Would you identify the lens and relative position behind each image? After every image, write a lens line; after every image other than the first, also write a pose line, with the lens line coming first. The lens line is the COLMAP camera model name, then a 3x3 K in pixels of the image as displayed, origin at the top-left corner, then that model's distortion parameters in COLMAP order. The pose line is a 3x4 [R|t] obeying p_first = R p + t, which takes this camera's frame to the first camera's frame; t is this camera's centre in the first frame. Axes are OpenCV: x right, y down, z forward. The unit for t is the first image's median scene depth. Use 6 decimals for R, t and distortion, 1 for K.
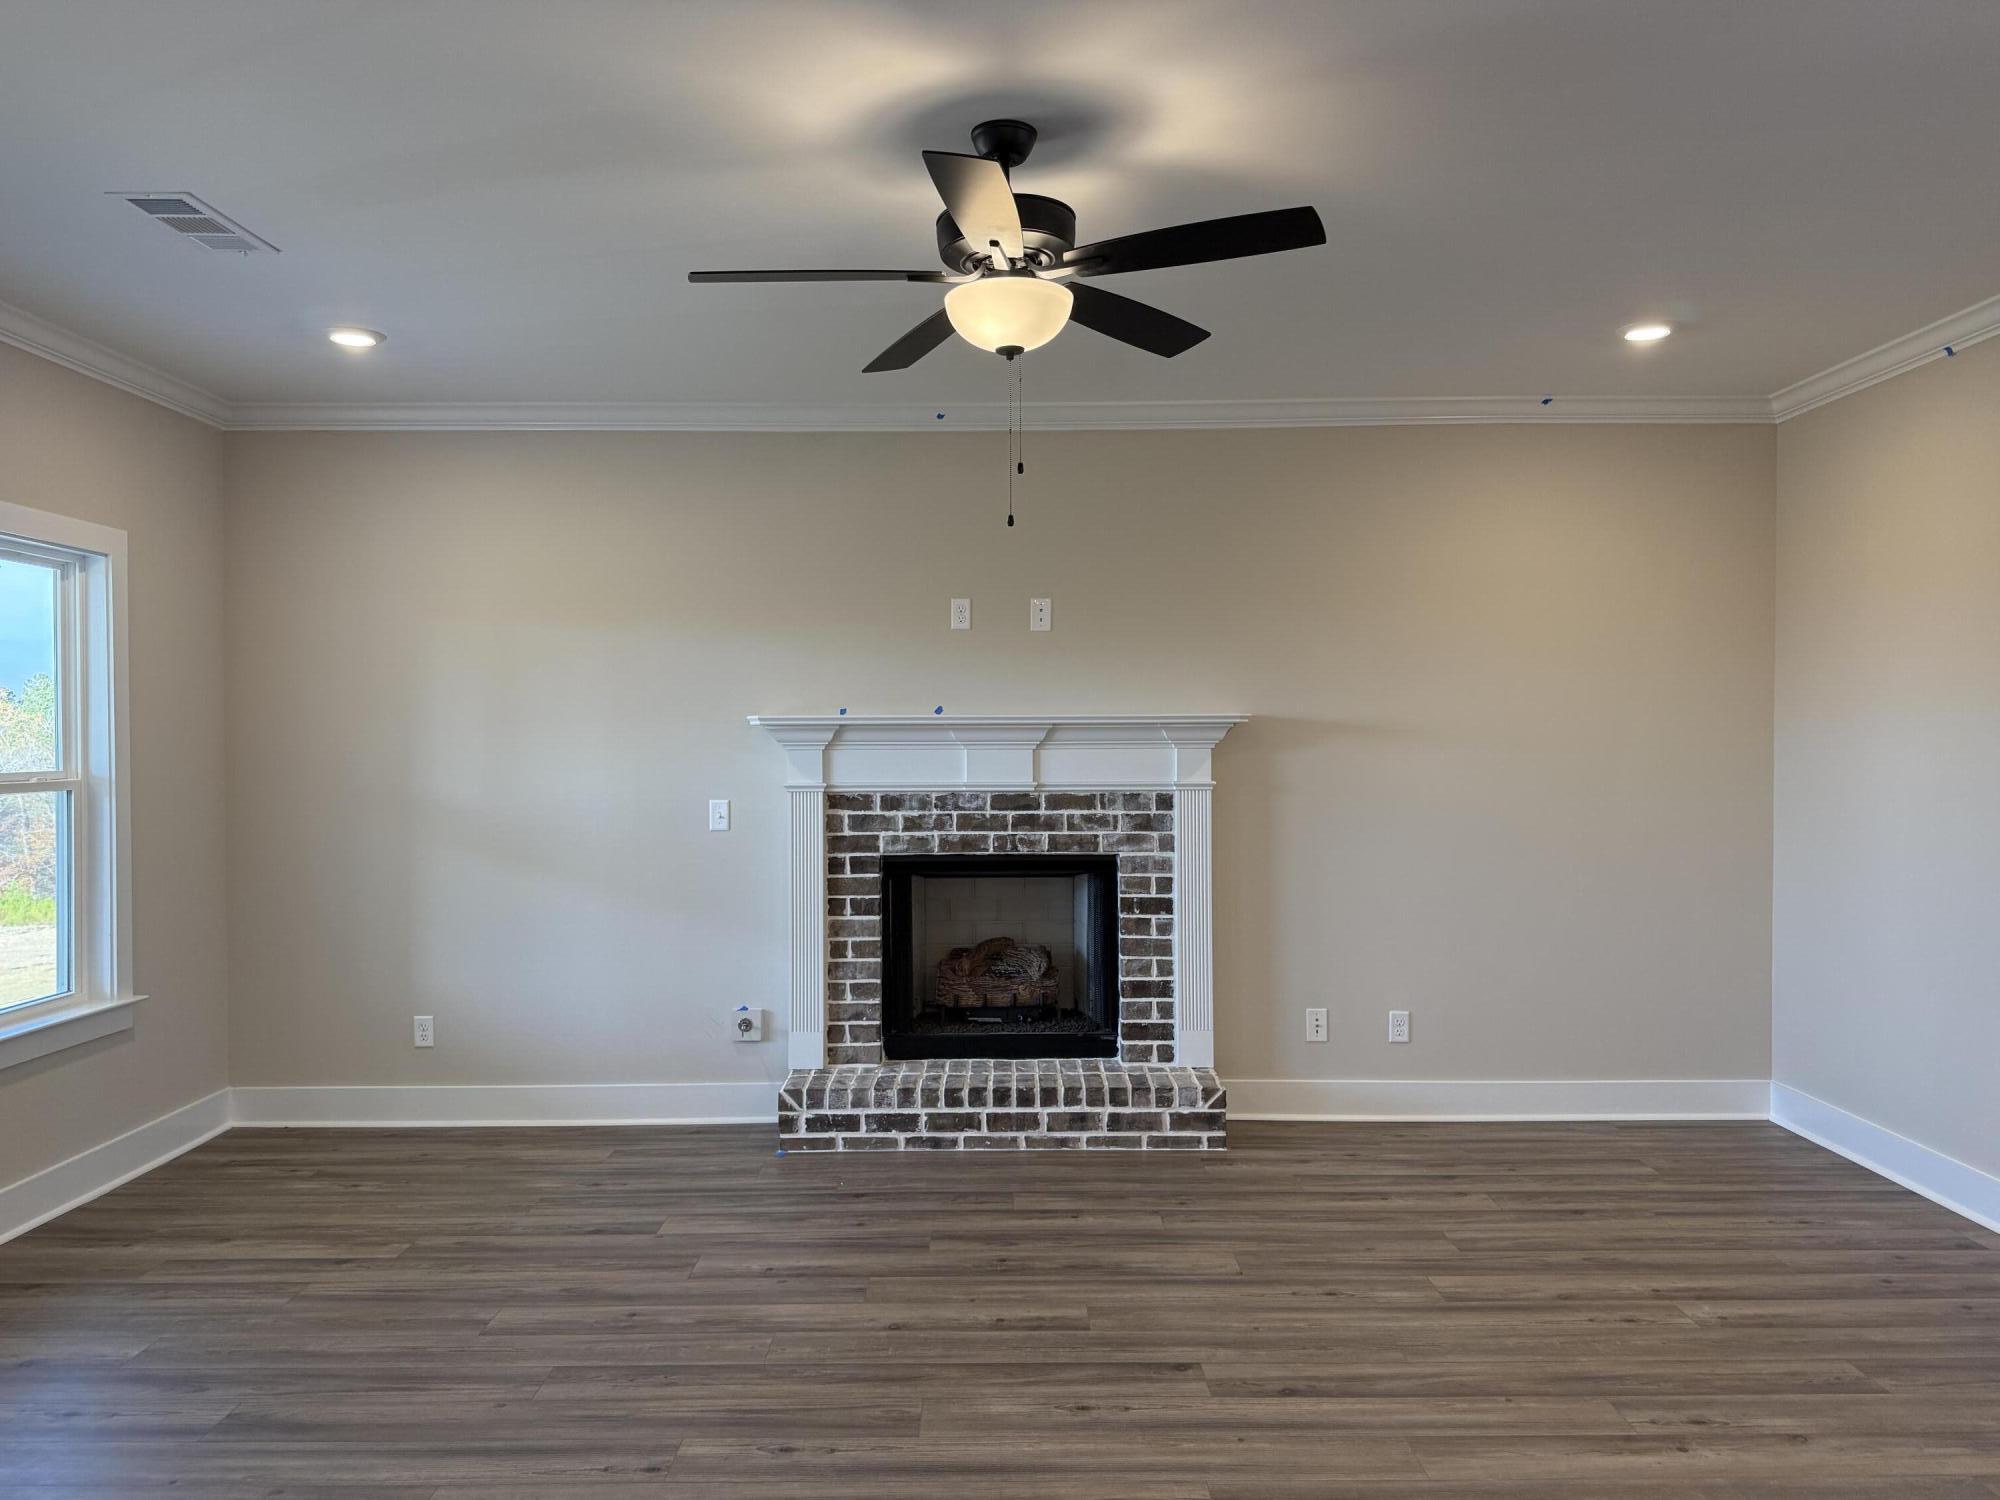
lens RADIAL K [[1390.7, 0, 1002.7], [0, 1390.7, 755.2], [0, 0, 1]] dist [0.121505, -0.198393]
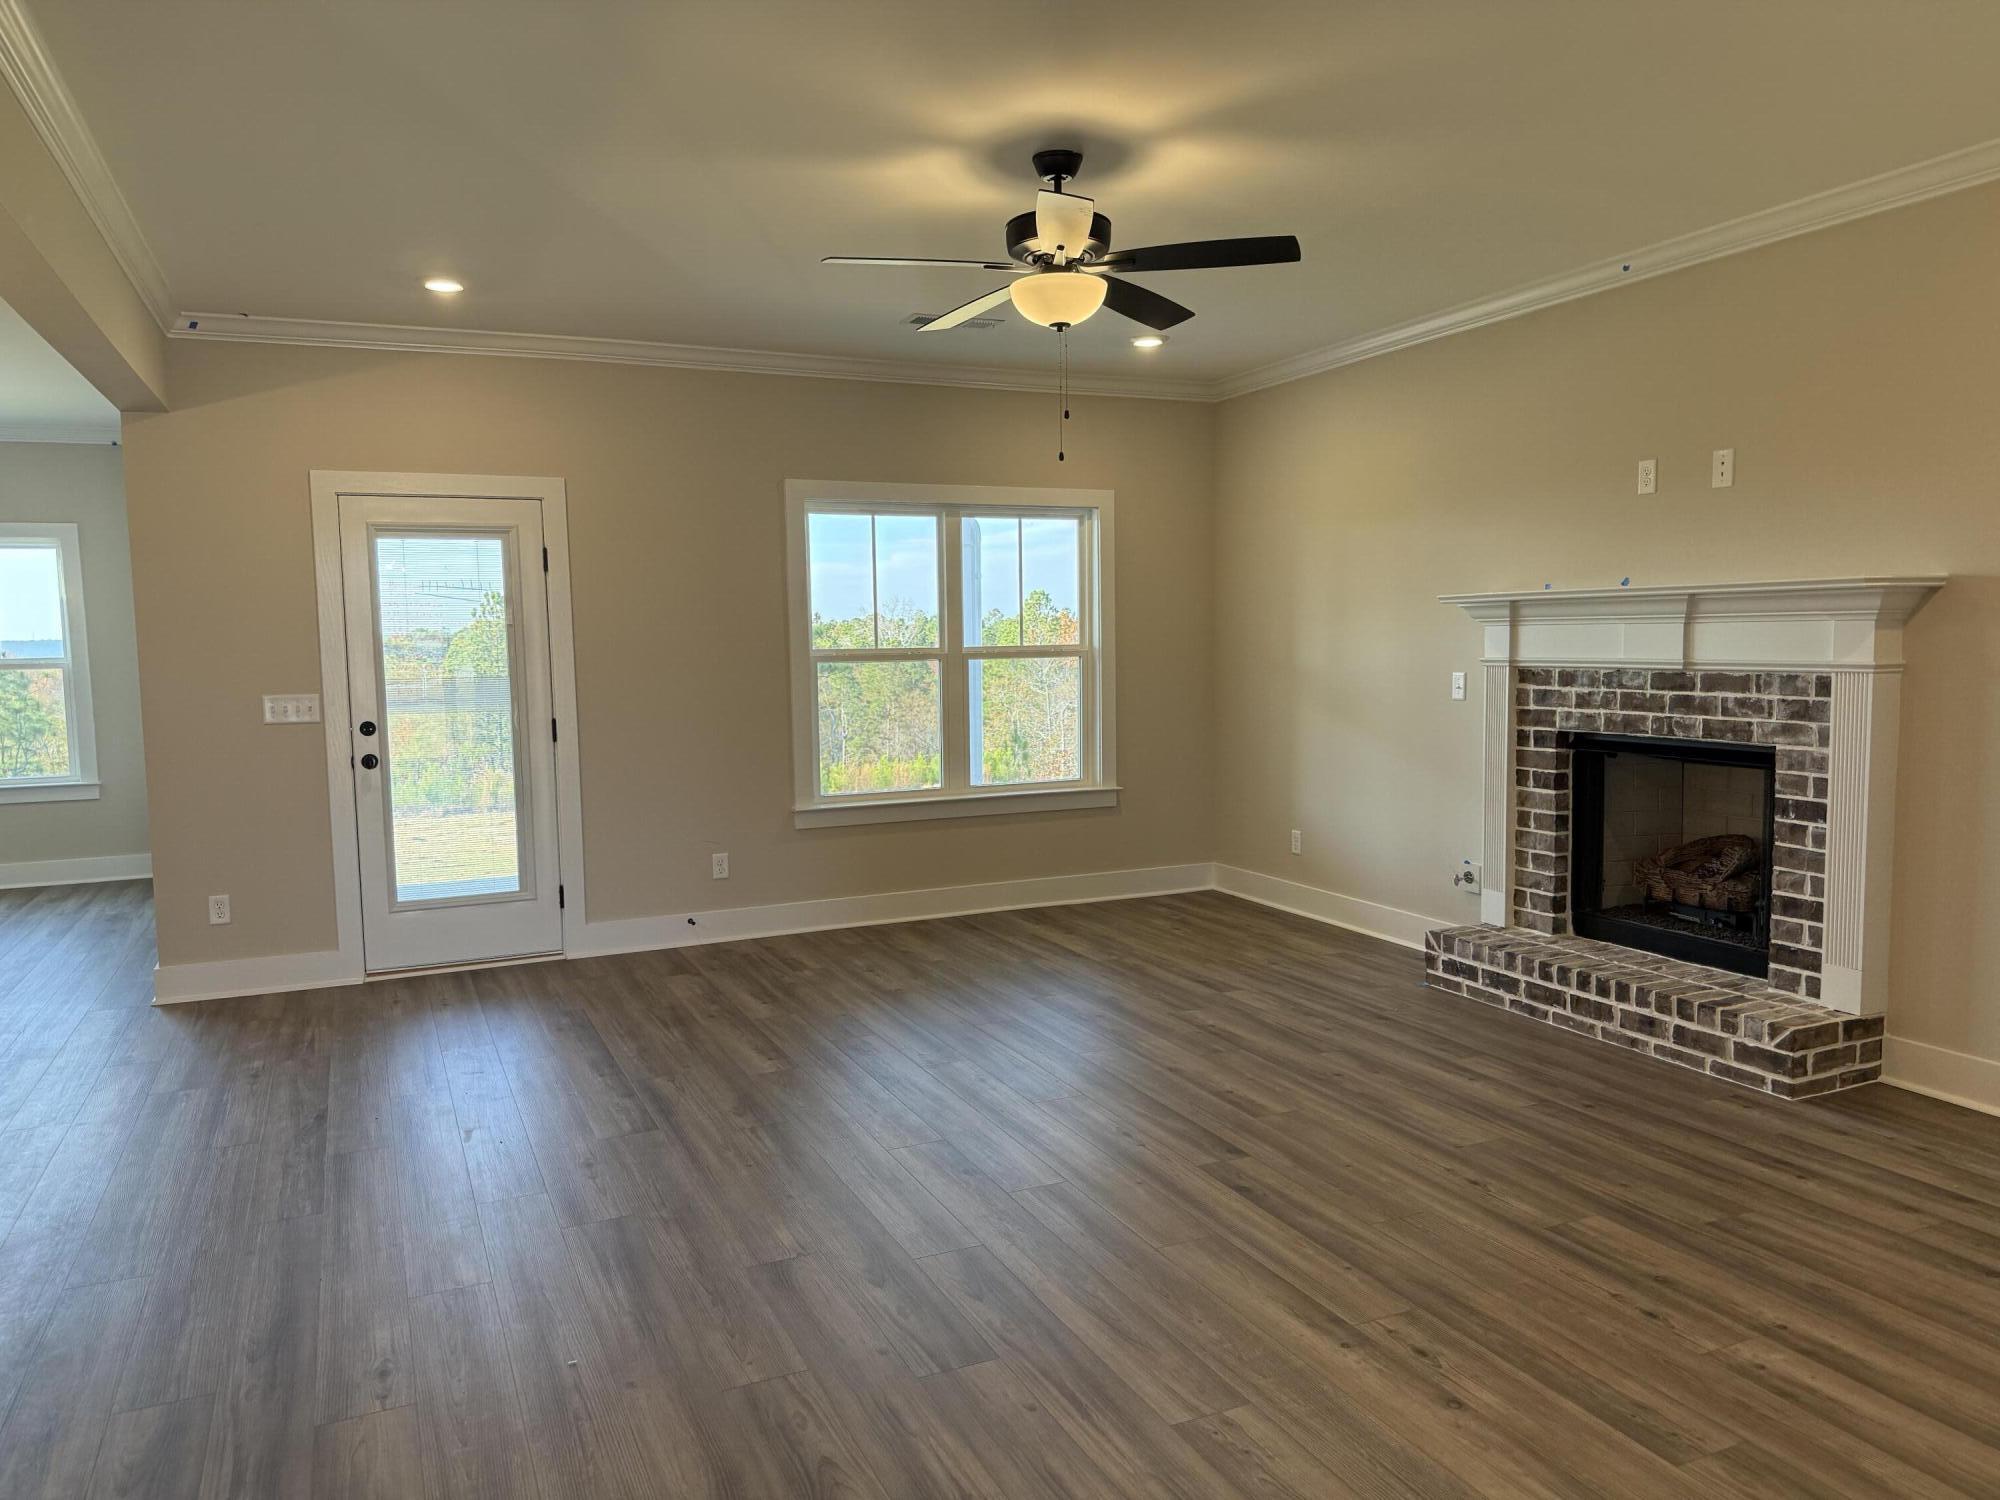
lens RADIAL K [[1390.7, 0, 1002.7], [0, 1390.7, 755.2], [0, 0, 1]] dist [0.121505, -0.198393]
pose [[0.421202, 0.076691, -0.903718, 0.666927], [0.003723, 0.996264, 0.086280, 0.000253], [0.906959, -0.039706, 0.419343, 0.211769]]
